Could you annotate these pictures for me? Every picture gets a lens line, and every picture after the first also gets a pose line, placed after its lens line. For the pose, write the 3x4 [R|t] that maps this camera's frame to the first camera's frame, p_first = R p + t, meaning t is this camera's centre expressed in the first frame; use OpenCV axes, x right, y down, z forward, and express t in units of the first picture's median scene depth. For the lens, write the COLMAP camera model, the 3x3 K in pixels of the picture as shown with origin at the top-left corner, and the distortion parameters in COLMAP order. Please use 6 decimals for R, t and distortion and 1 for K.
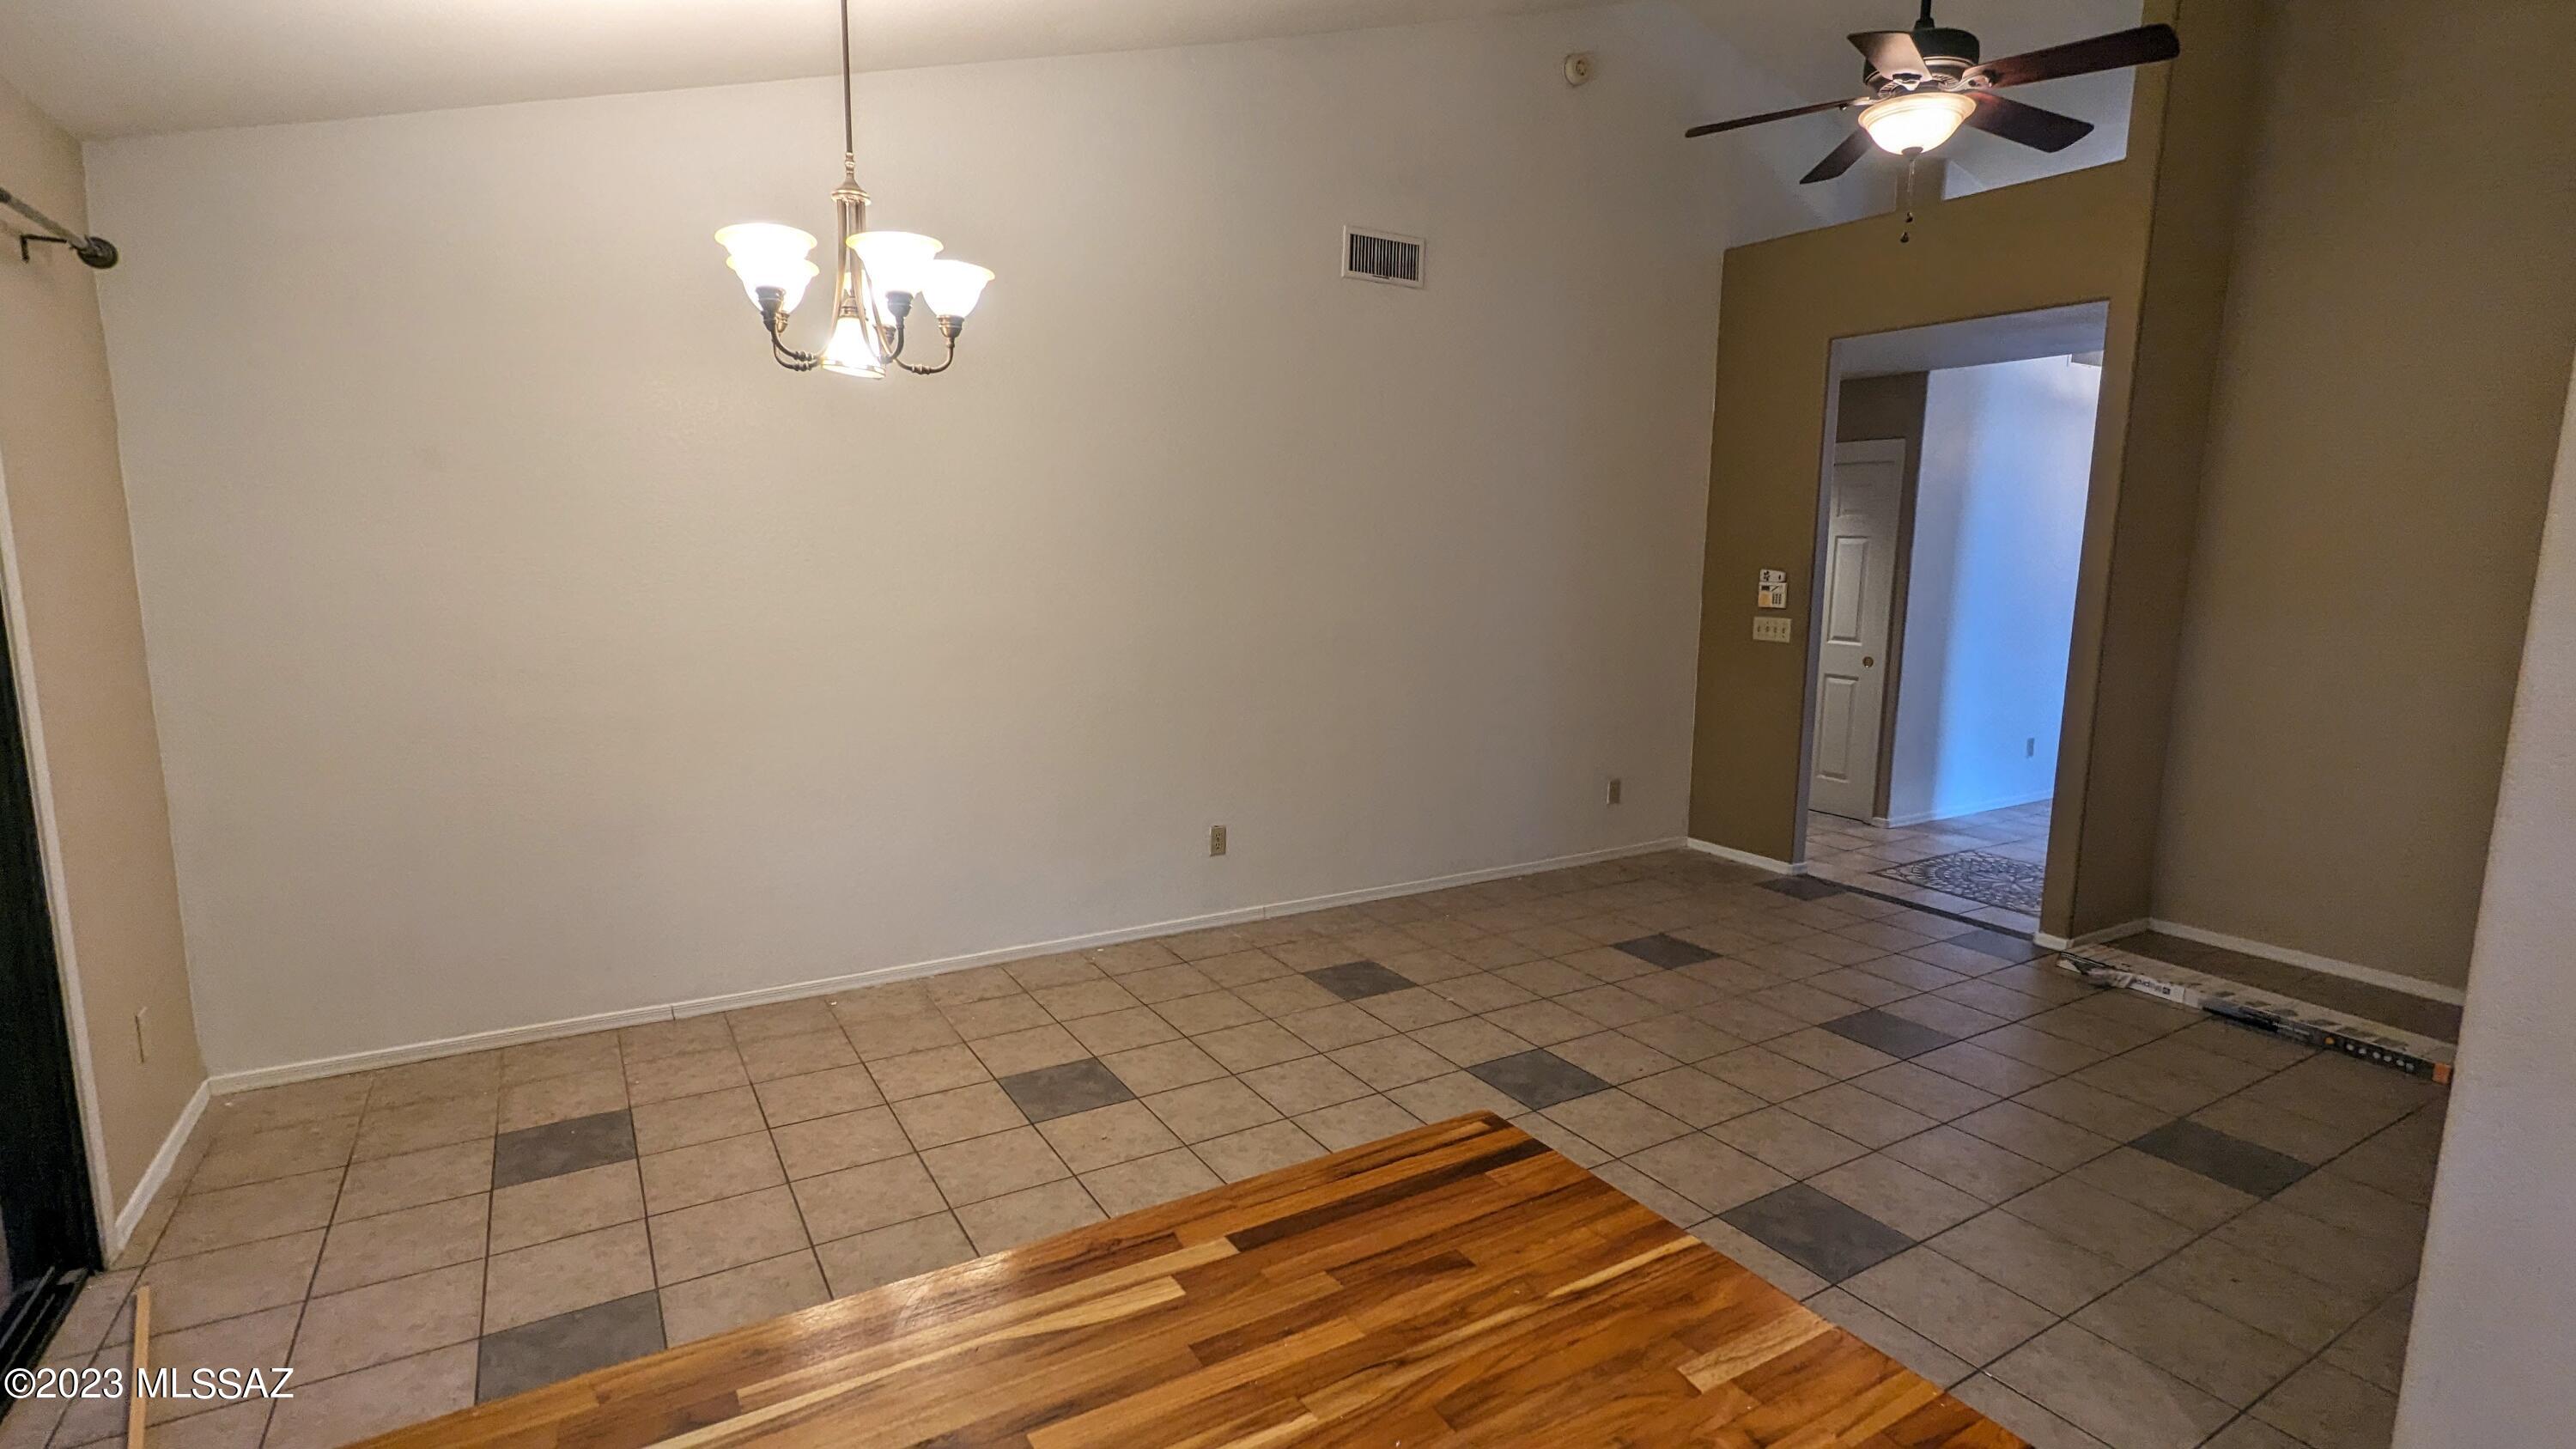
lens RADIAL K [[1214.9, 0, 1280.1], [0, 1214.9, 705.8], [0, 0, 1]] dist [-0.002165, 0.002172]
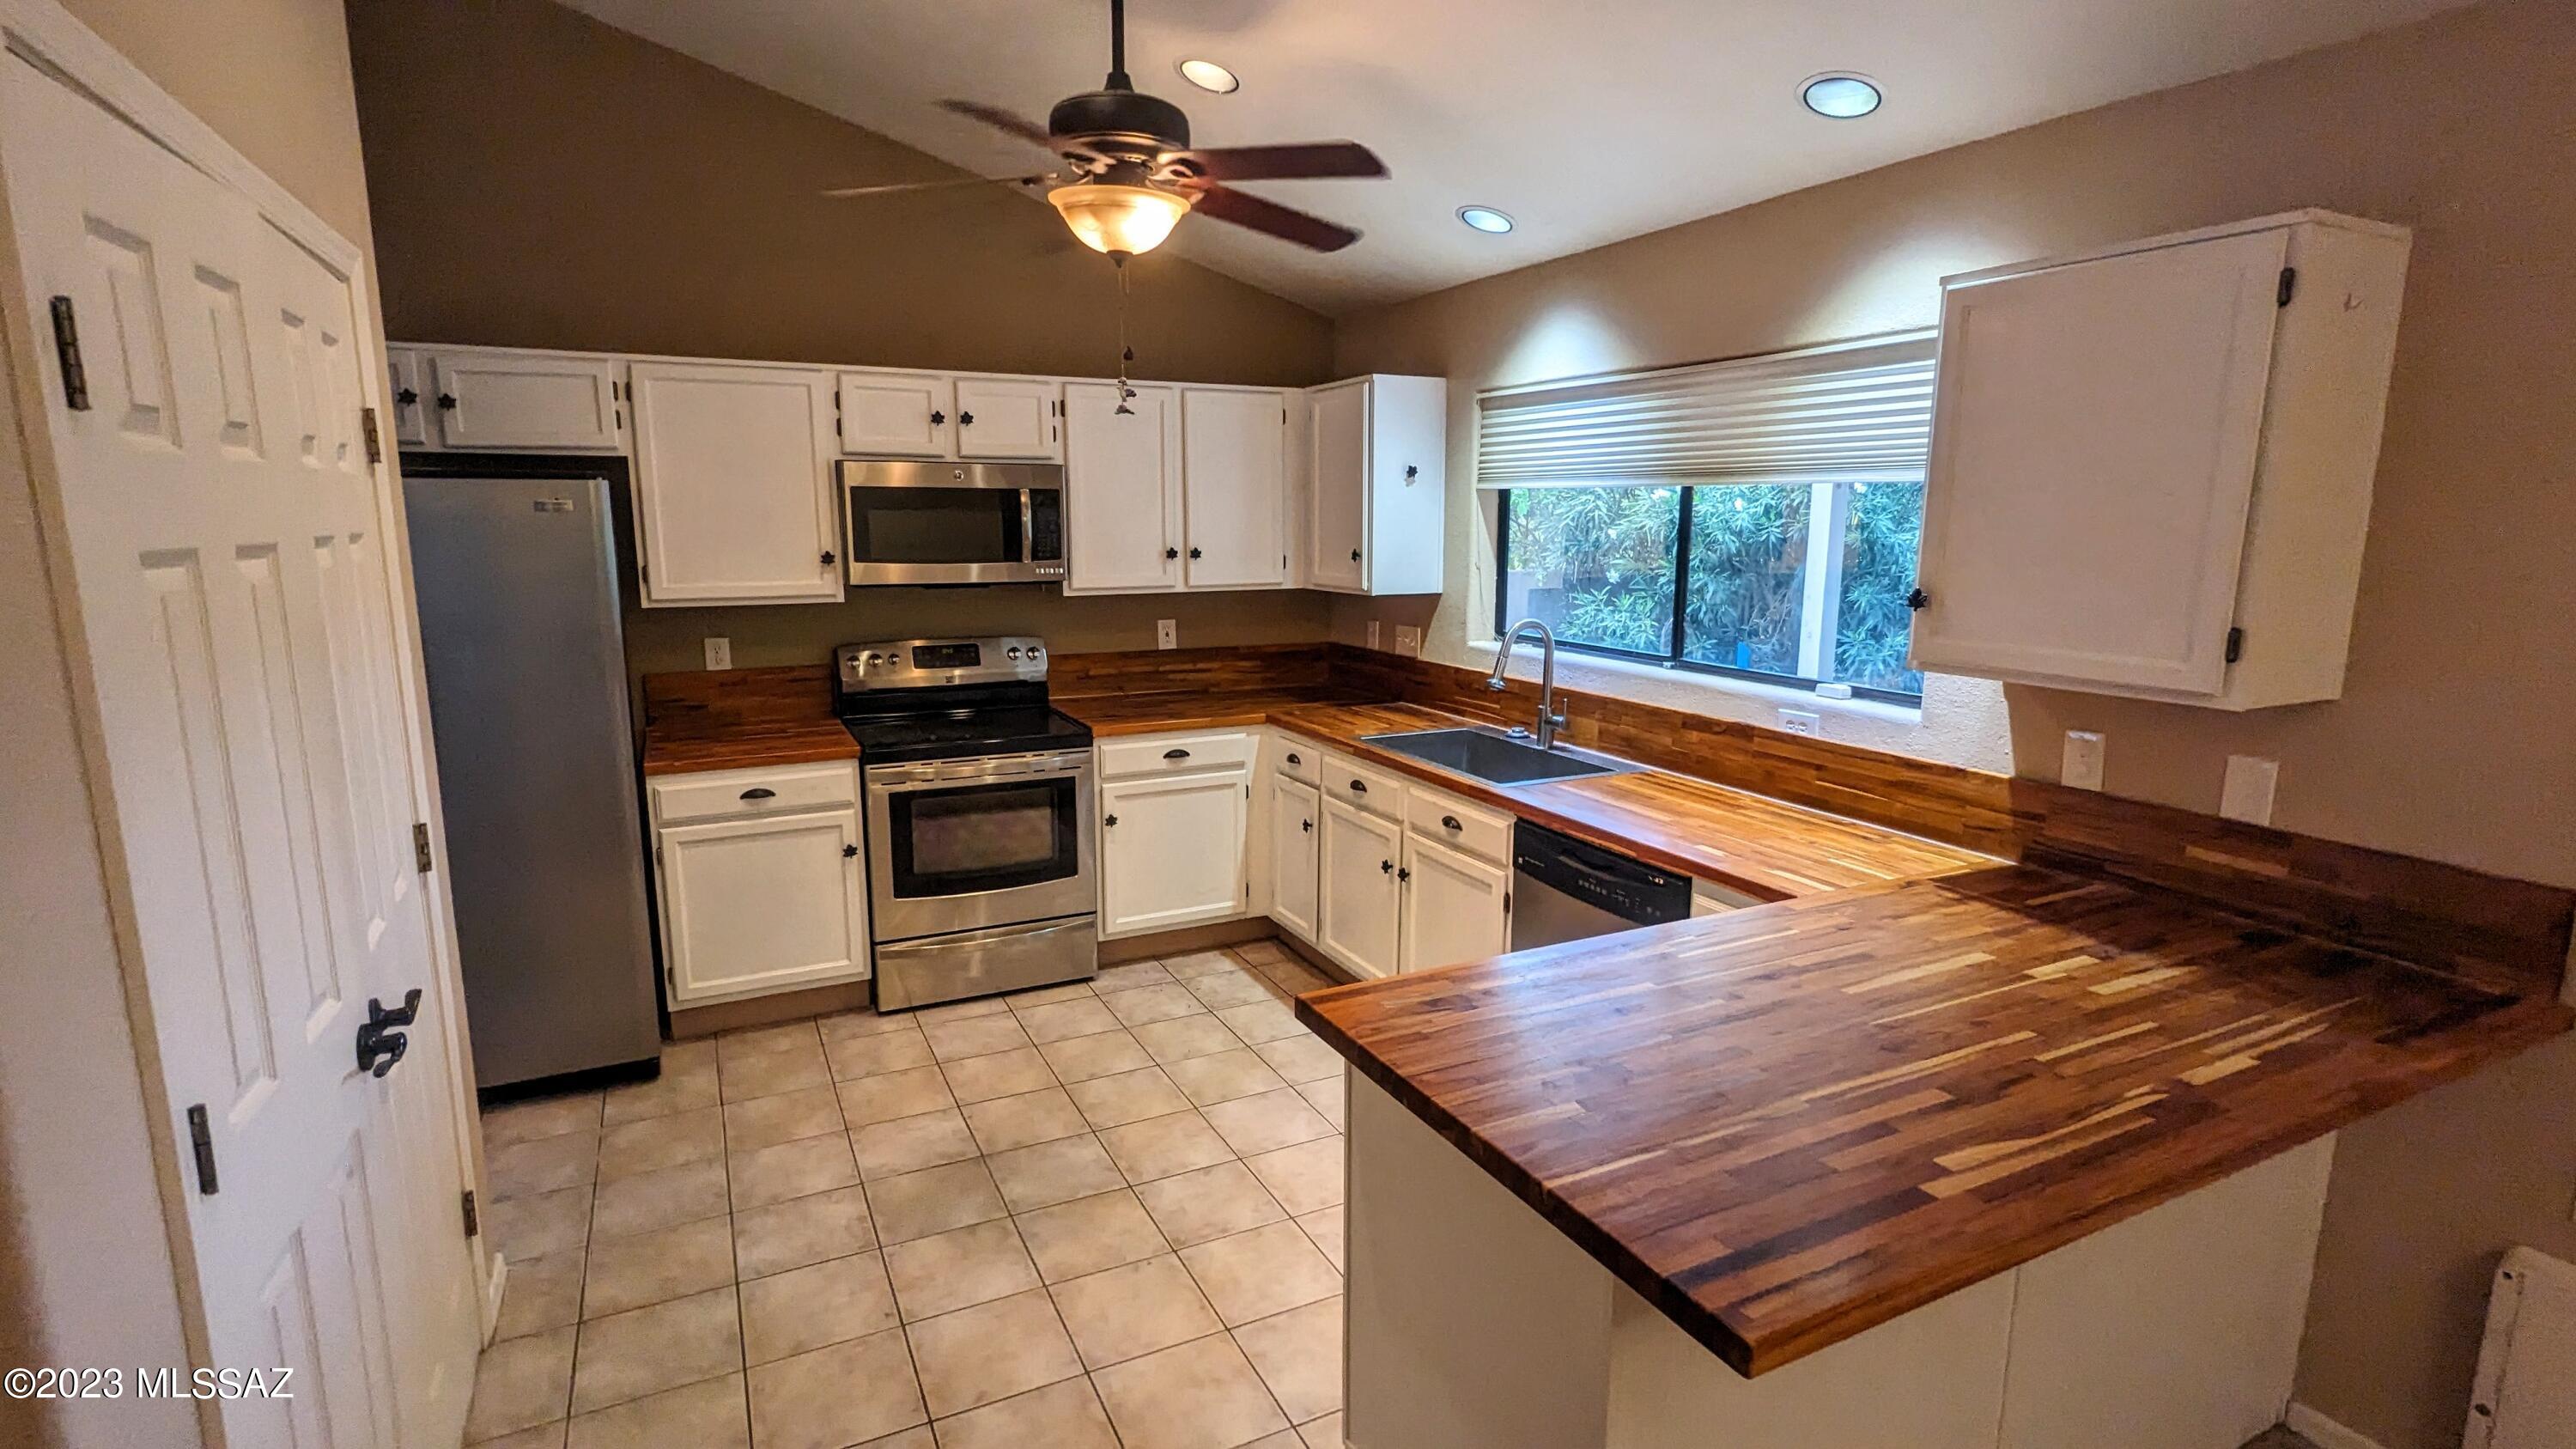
lens RADIAL K [[1214.9, 0, 1278.2], [0, 1214.9, 732.8], [0, 0, 1]] dist [-0.002165, 0.002172]
pose [[-0.996800, -0.027766, 0.074964, 0.181843], [-0.002936, 0.949826, 0.312766, -0.129196], [-0.079887, 0.311545, -0.946867, 0.698658]]
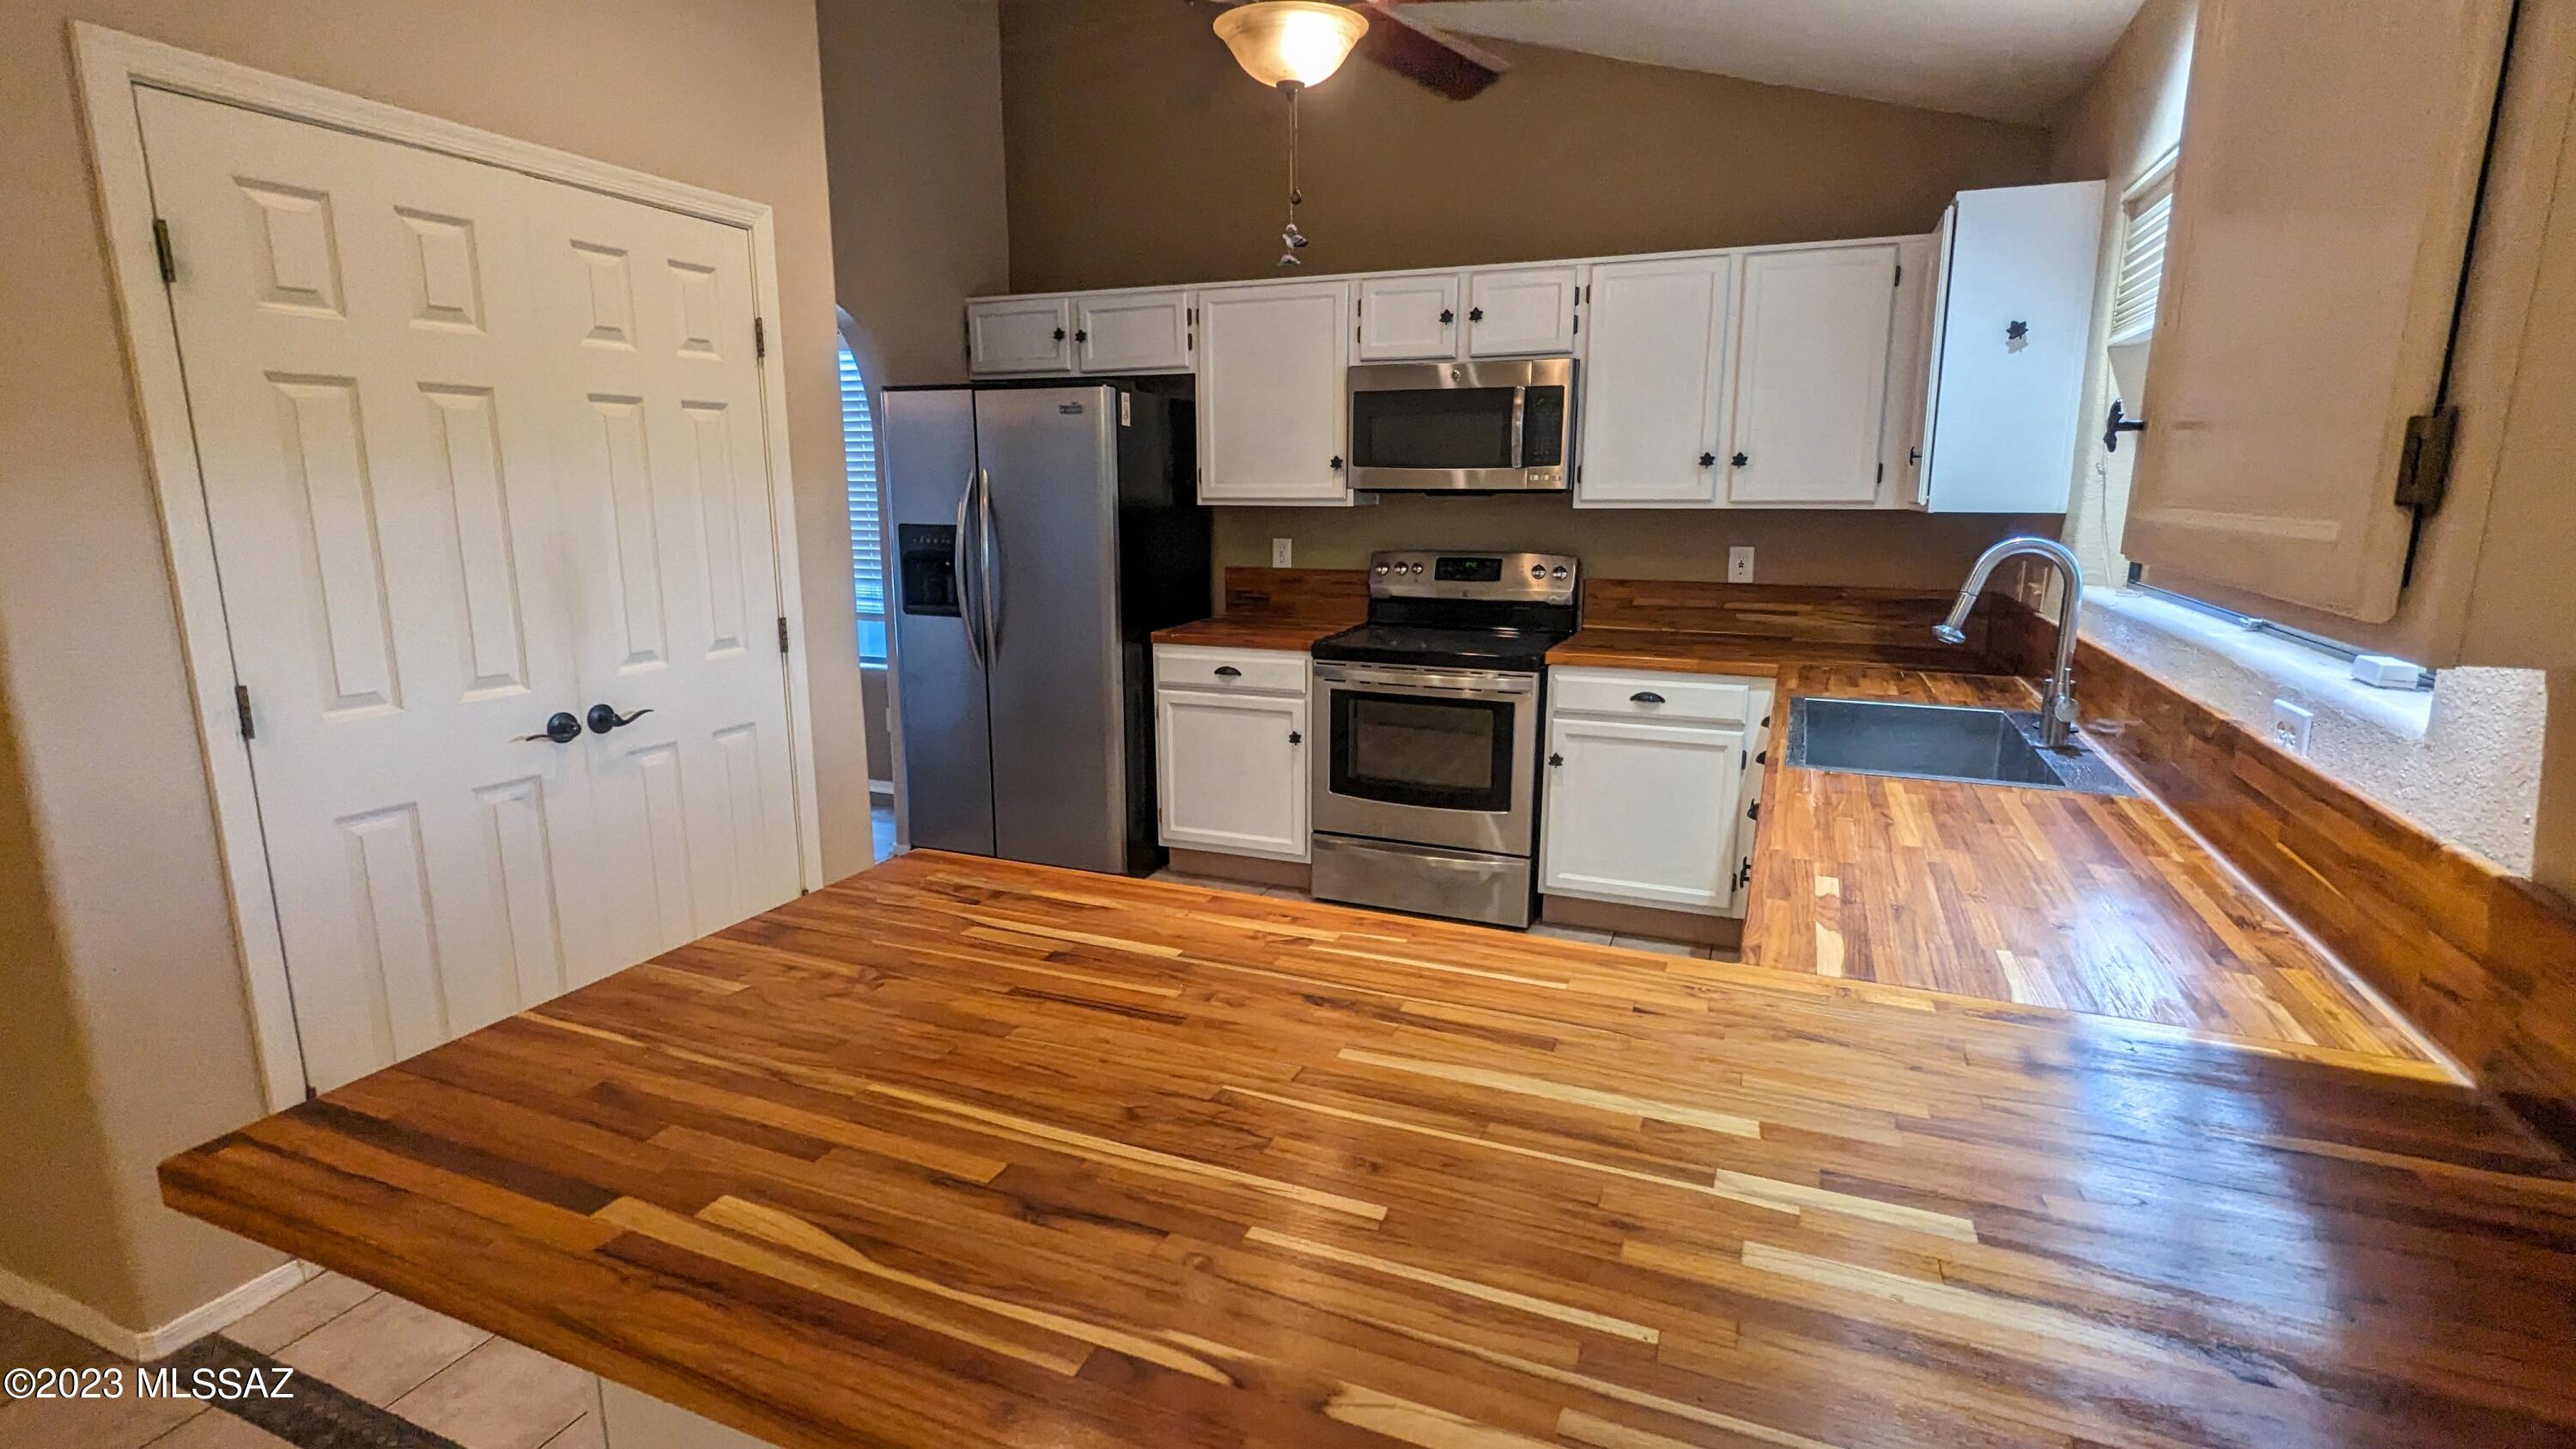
lens RADIAL K [[1214.9, 0, 1282.8], [0, 1214.9, 734.0], [0, 0, 1]] dist [-0.002165, 0.002172]
pose [[-0.594037, -0.175429, 0.785076, -0.300705], [0.102529, 0.951461, 0.290189, -0.016032], [-0.797877, 0.252876, -0.547217, 0.337758]]
